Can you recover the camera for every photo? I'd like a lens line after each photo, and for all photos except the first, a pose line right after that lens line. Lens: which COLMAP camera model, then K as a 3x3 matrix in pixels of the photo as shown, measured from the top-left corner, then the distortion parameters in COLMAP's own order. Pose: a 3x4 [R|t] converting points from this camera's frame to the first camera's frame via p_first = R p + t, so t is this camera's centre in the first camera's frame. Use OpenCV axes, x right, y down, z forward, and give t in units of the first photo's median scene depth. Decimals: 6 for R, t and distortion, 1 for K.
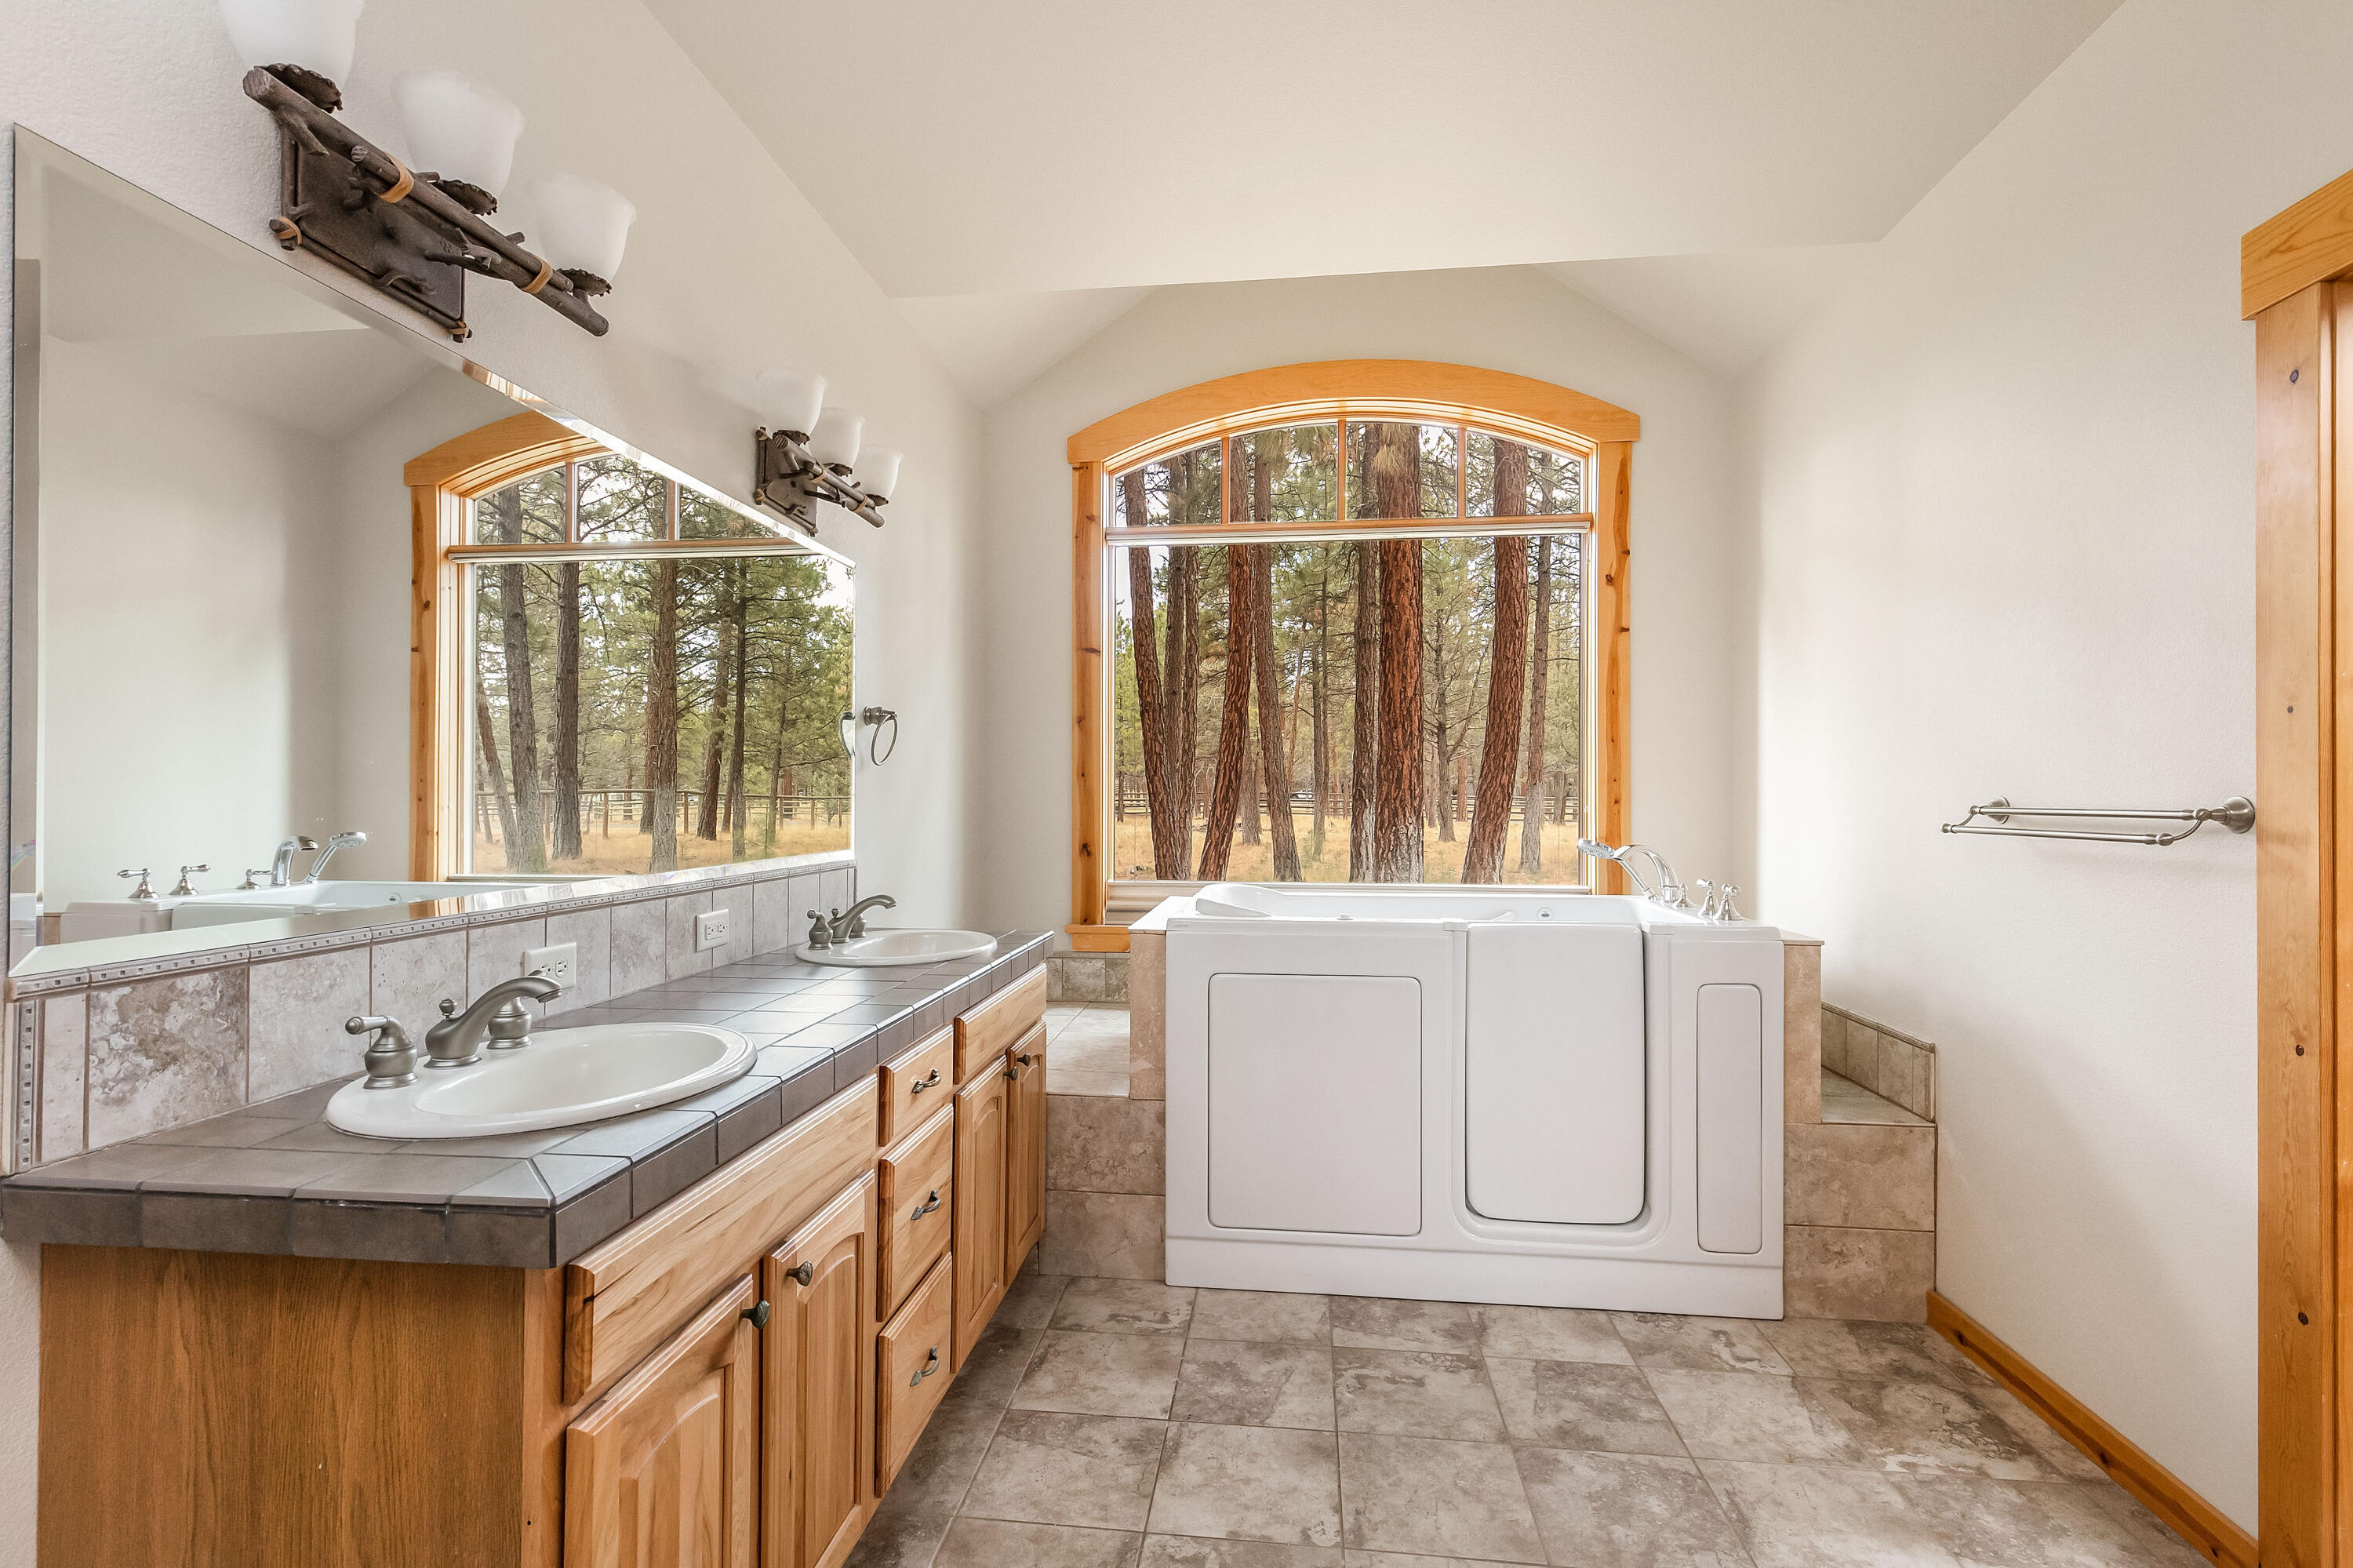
lens RADIAL K [[1099.0, 0, 1171.9], [0, 1099.0, 794.9], [0, 0, 1]] dist [0.002628, -0.000323]
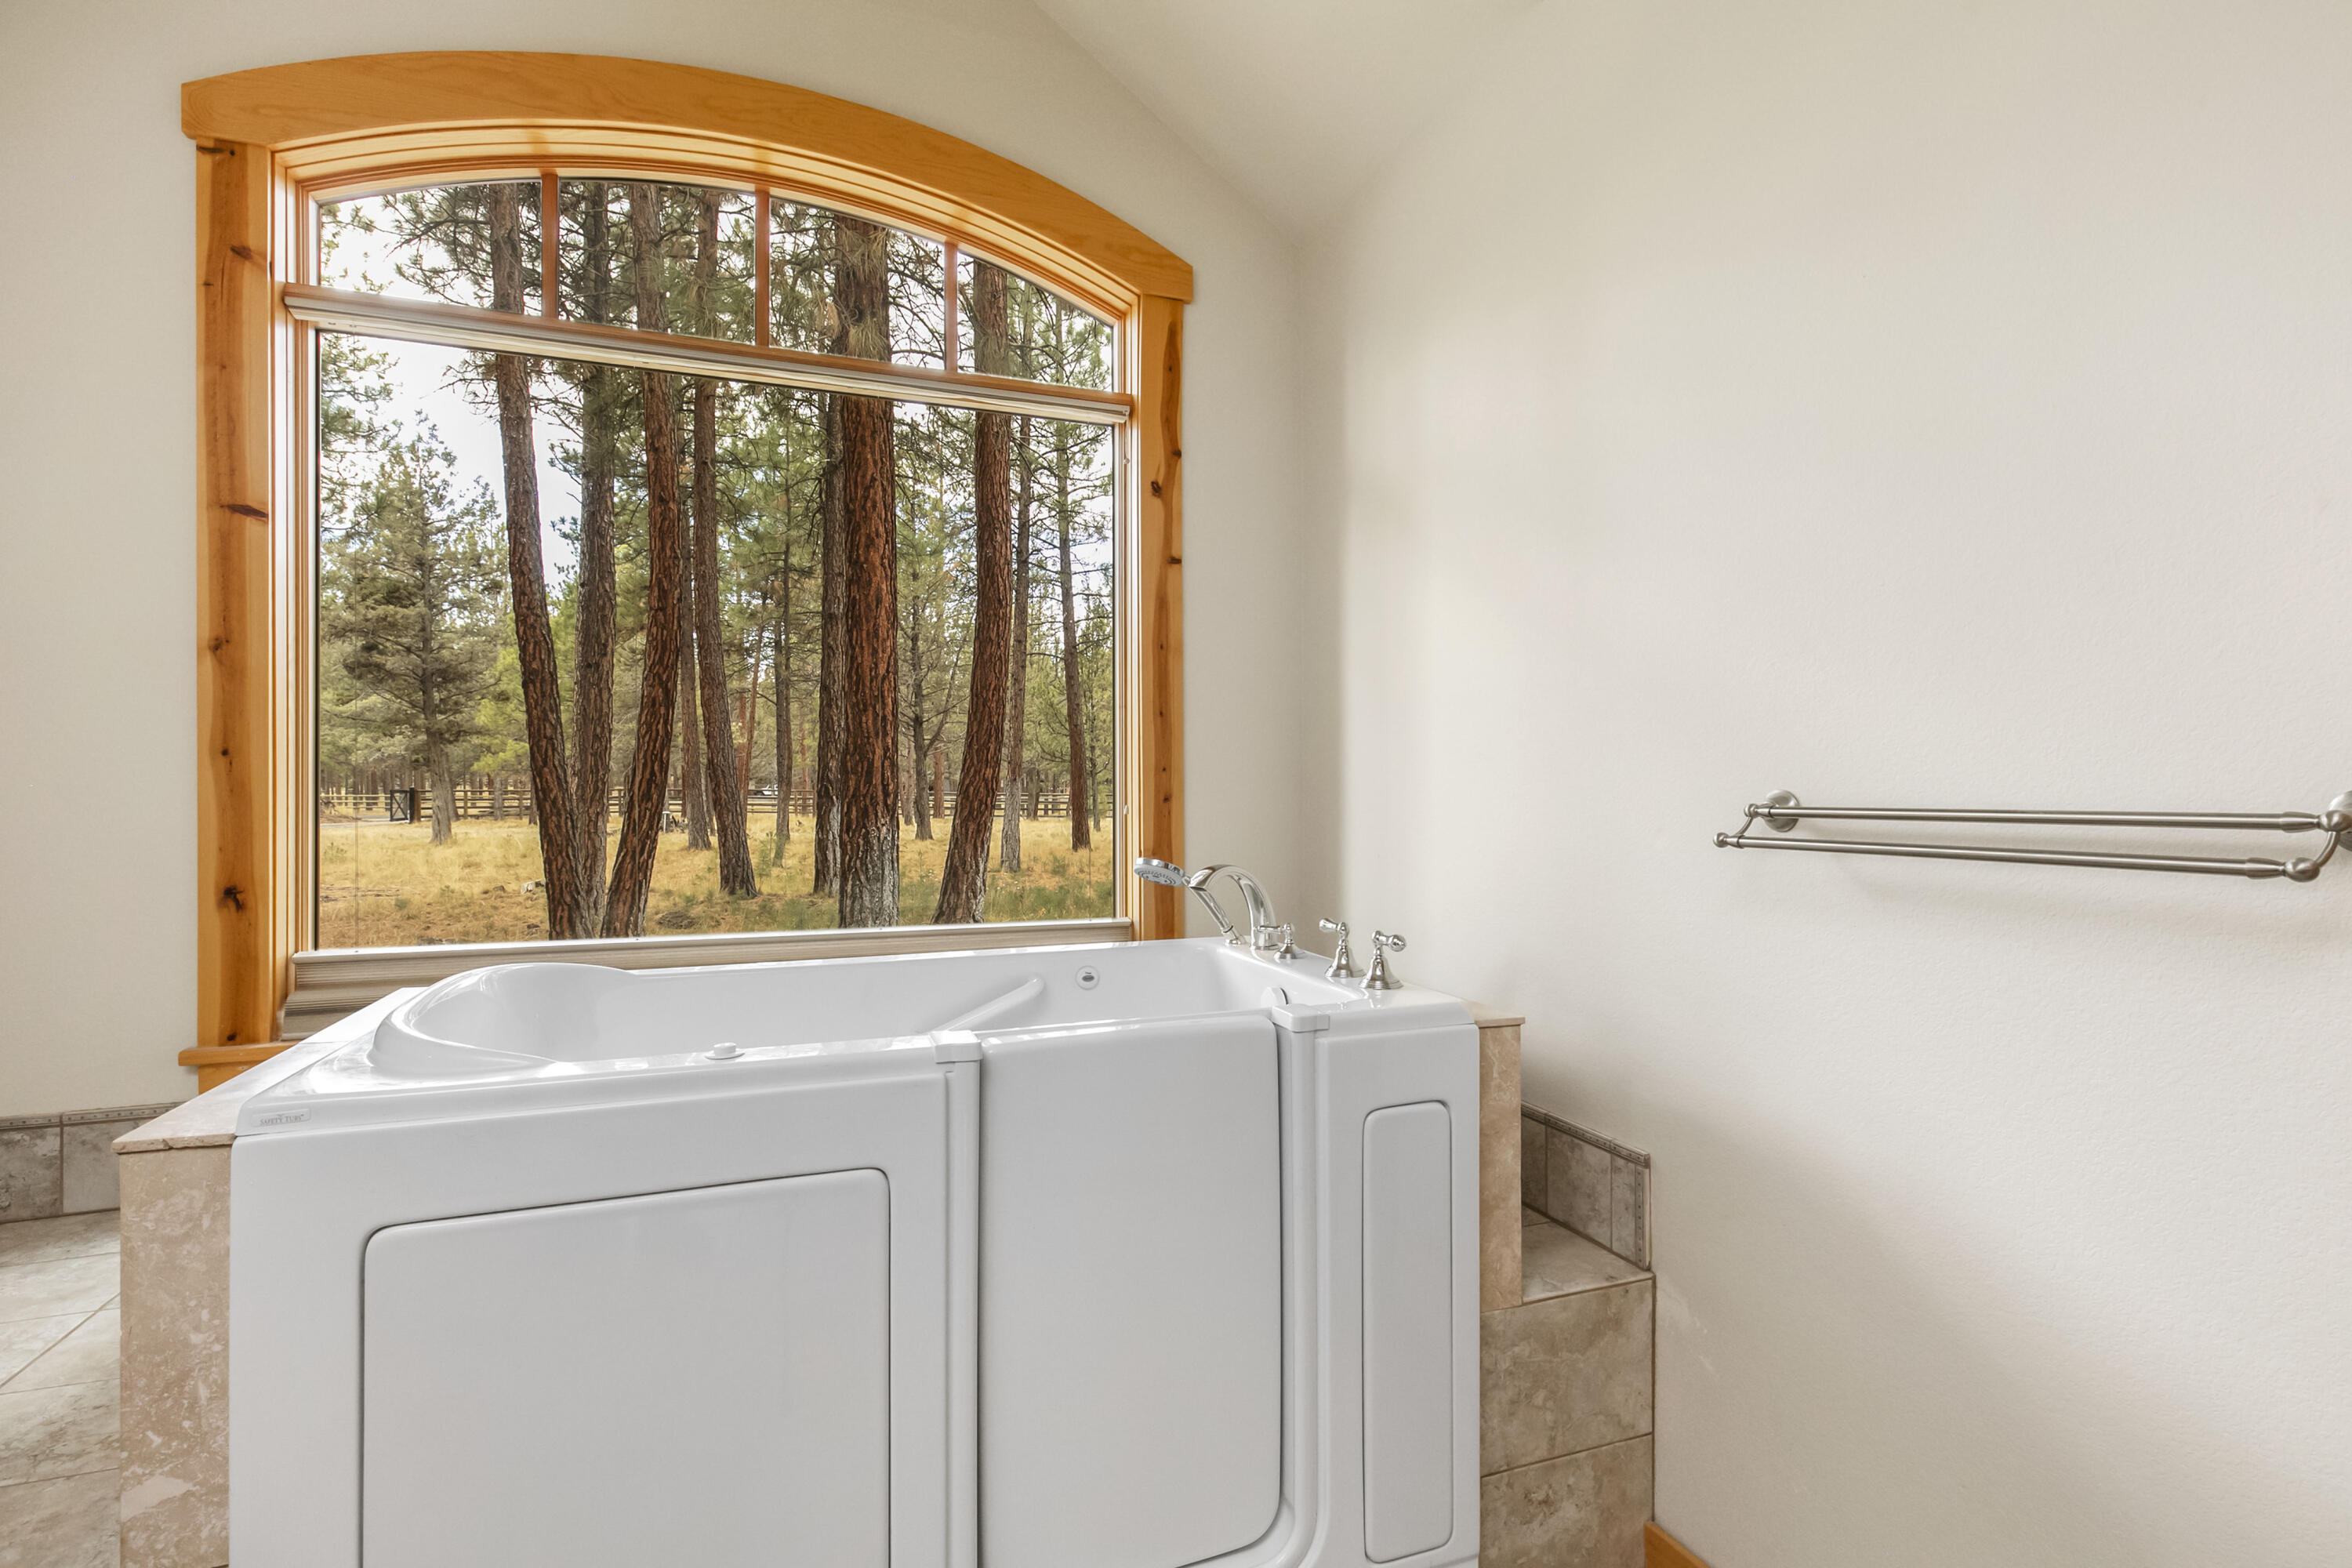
lens RADIAL K [[1098.5, 0, 1171.4], [0, 1098.5, 794.8], [0, 0, 1]] dist [0.002628, -0.000323]
pose [[0.892709, -0.003451, 0.450620, 0.034571], [0.001967, 0.999991, 0.003762, 0.000340], [-0.450629, -0.002472, 0.892708, 0.146400]]
